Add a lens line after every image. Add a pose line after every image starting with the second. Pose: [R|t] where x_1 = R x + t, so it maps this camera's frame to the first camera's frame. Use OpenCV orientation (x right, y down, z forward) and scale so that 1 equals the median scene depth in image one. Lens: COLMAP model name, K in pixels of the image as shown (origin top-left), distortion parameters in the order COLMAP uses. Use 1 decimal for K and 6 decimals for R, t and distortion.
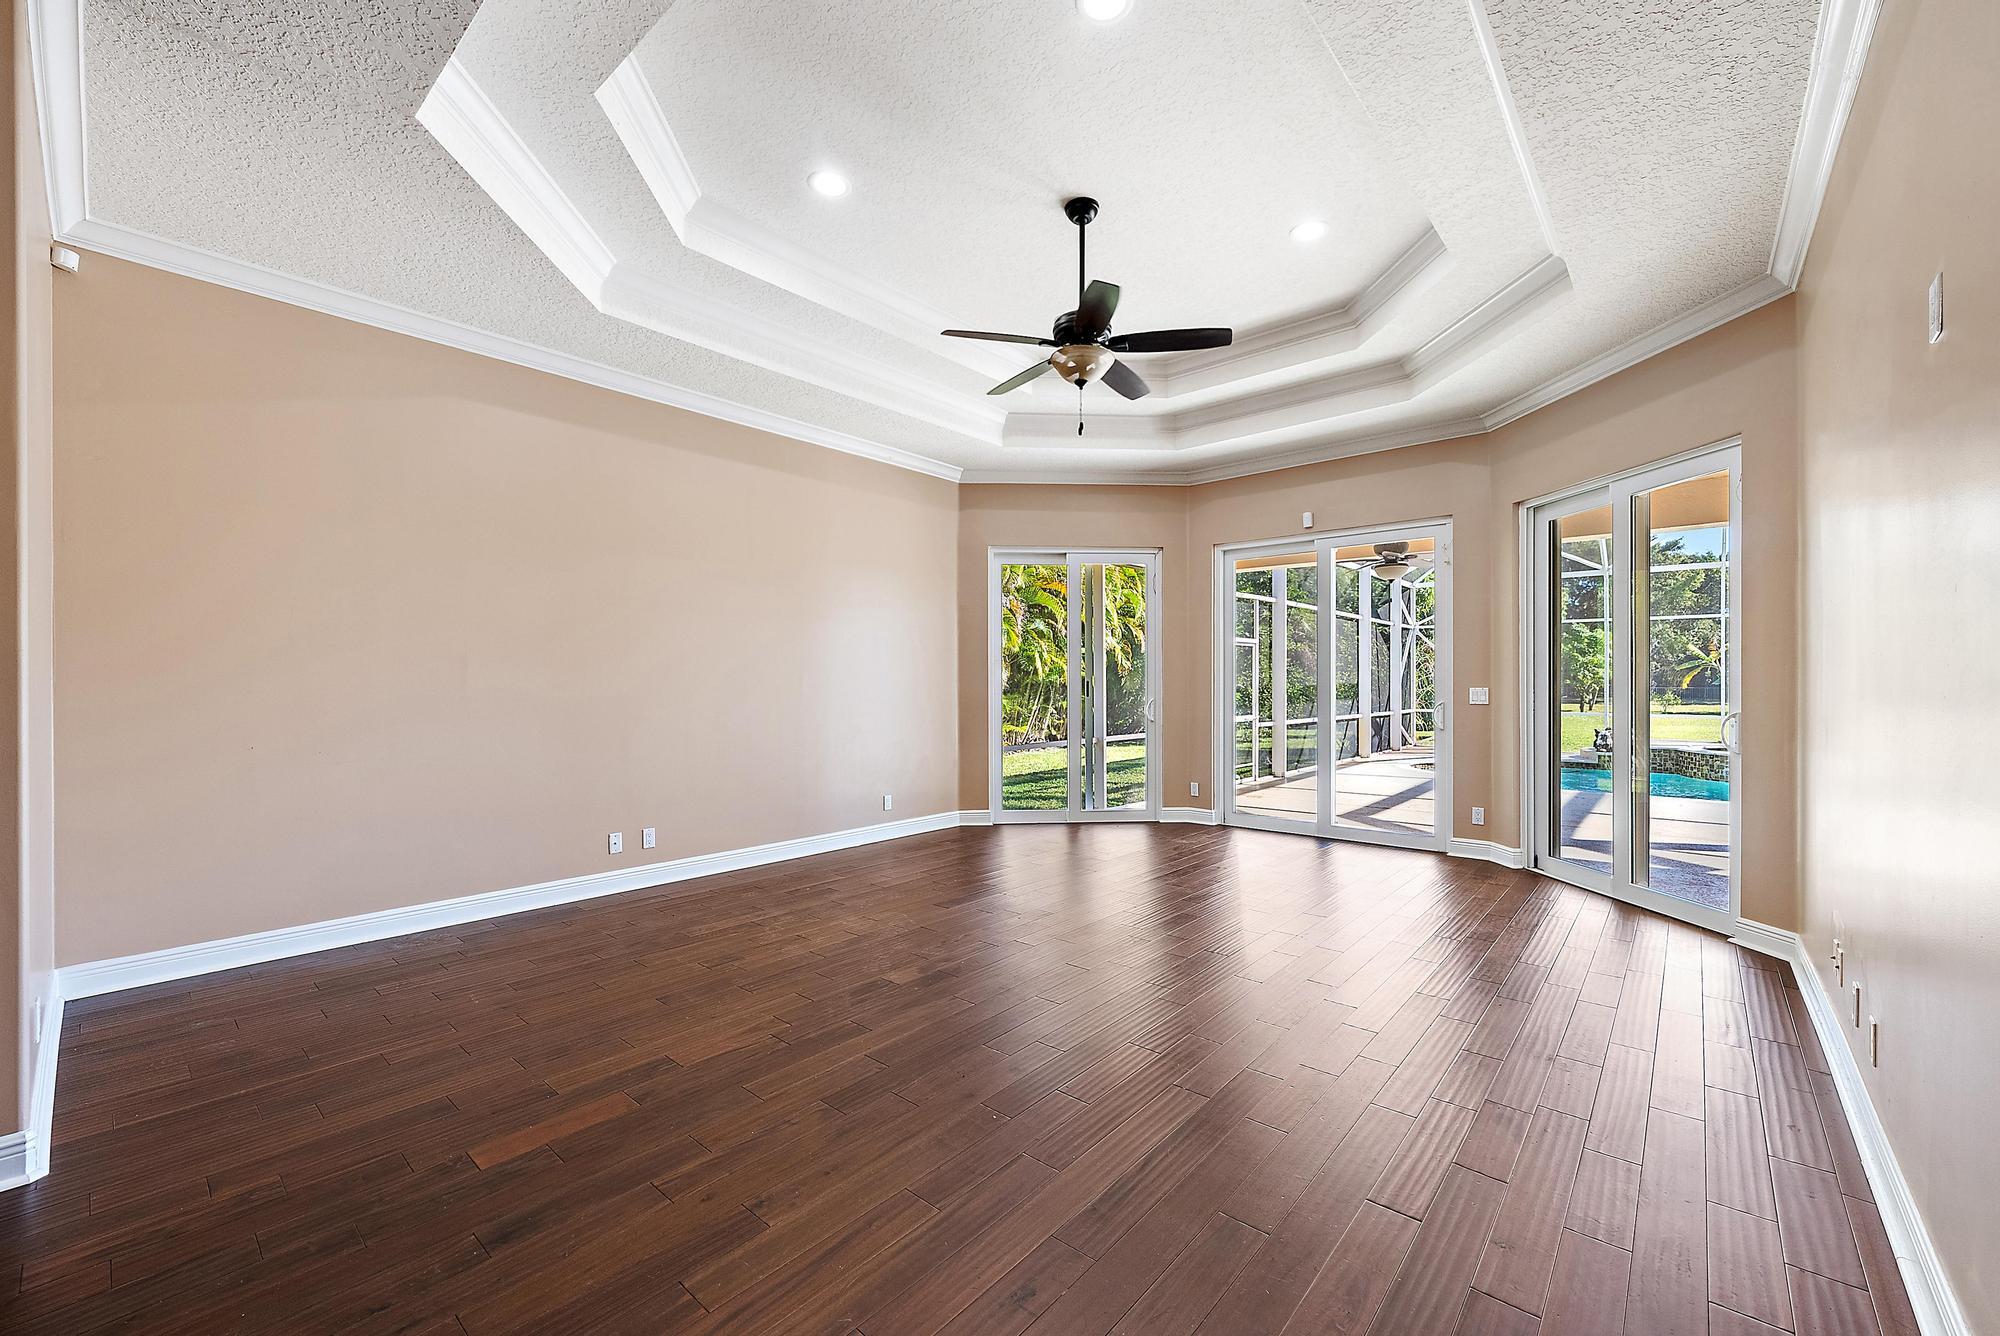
lens RADIAL K [[795.9, 0, 1011.7], [0, 795.9, 681.0], [0, 0, 1]] dist [0.000796, 0.000095]
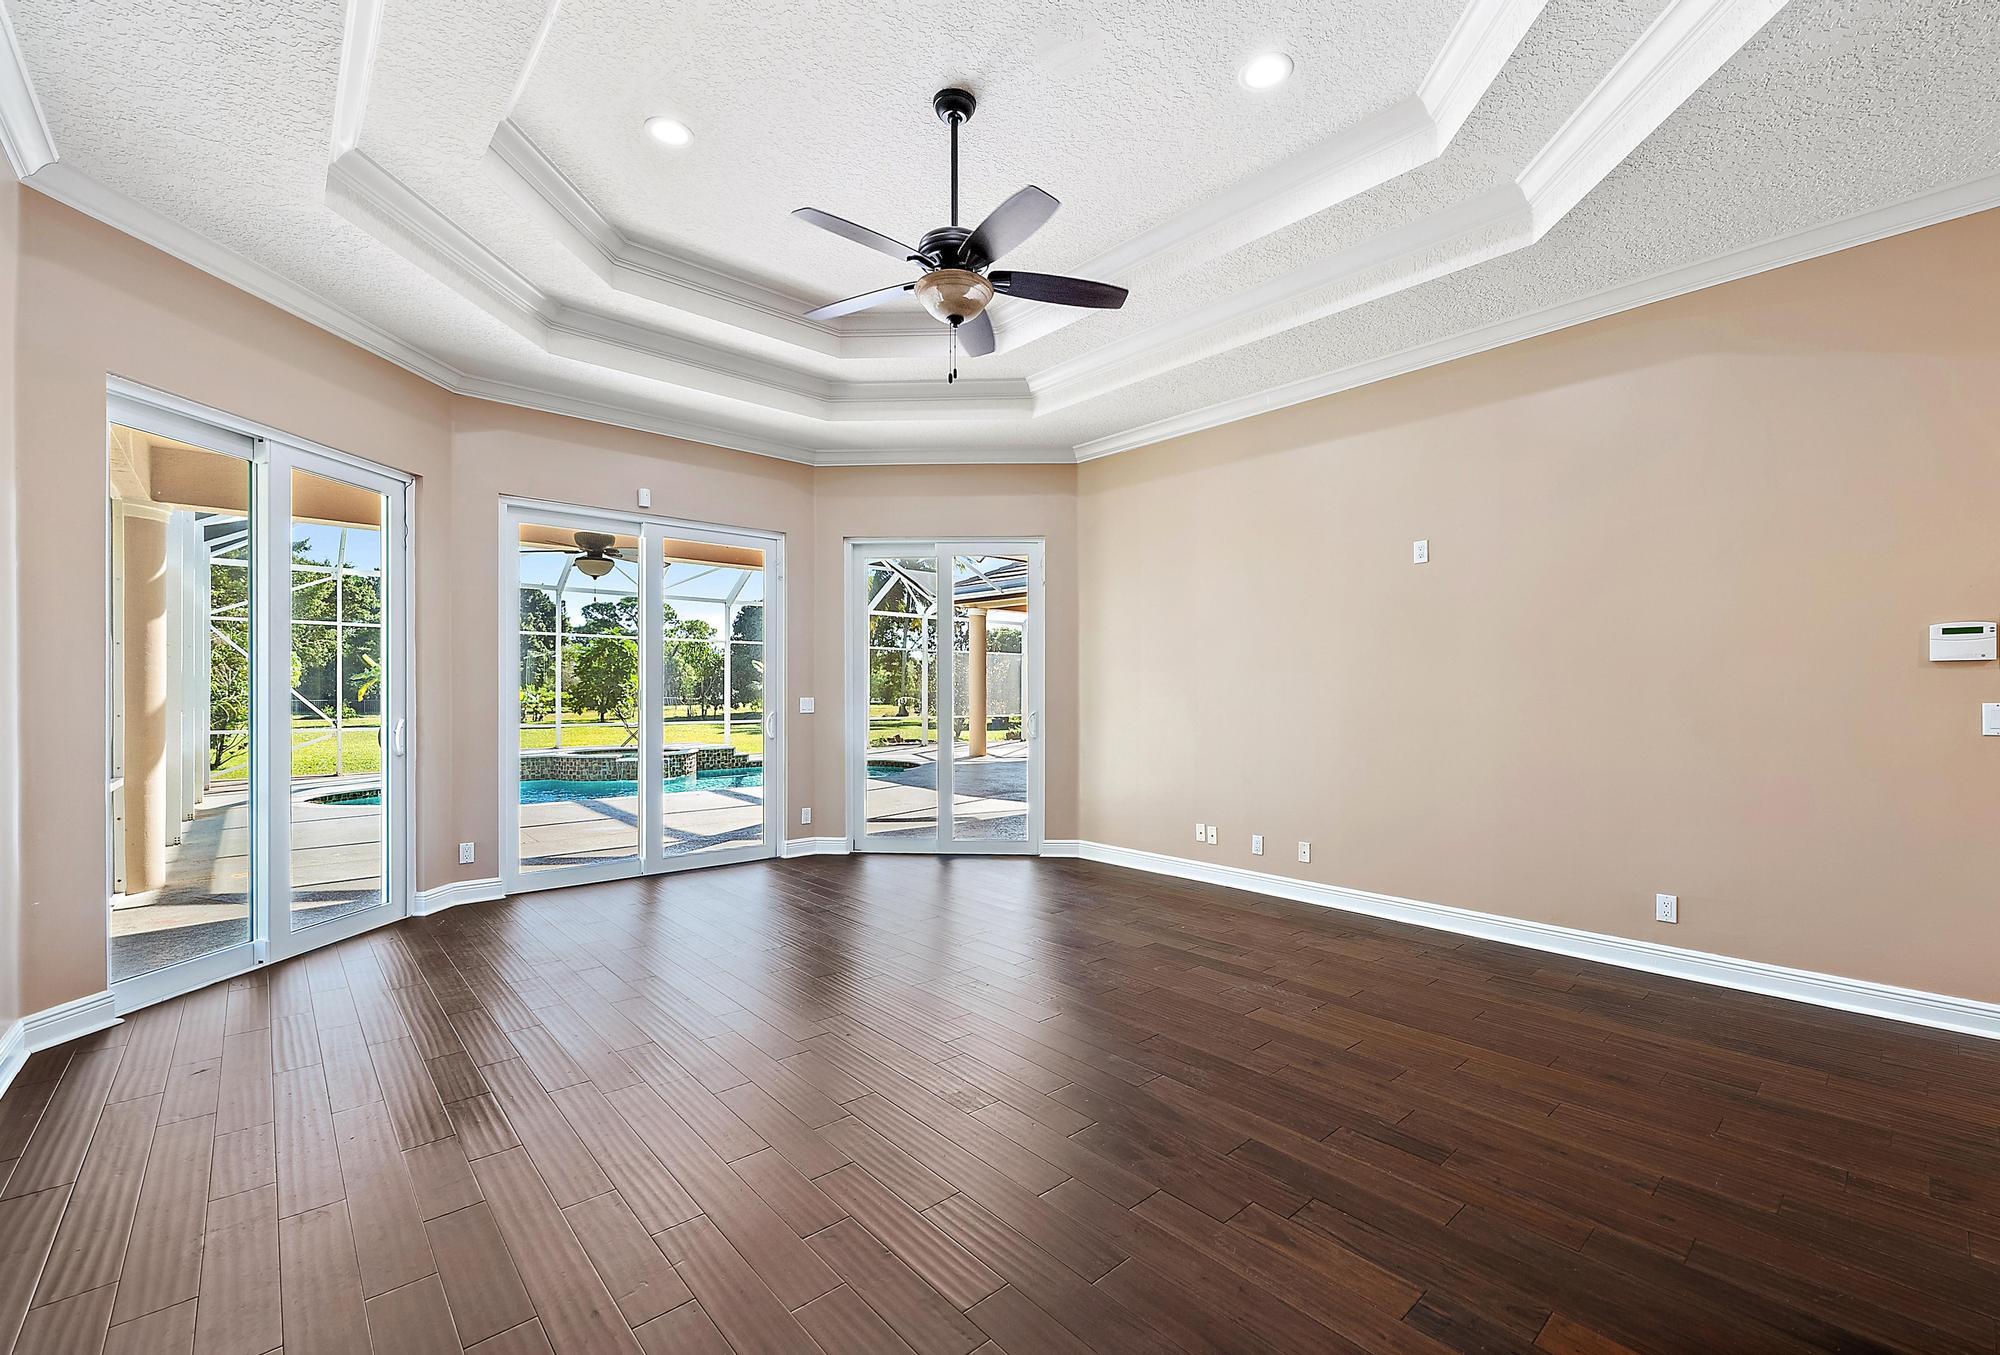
lens RADIAL K [[847.7, 0, 1013.0], [0, 847.7, 687.0], [0, 0, 1]] dist [0.000614, -0.000082]
pose [[0.115384, 0.009870, 0.993272, -0.524355], [-0.003516, 0.999948, -0.009528, 0.004072], [-0.993315, -0.002393, 0.115413, 0.580427]]
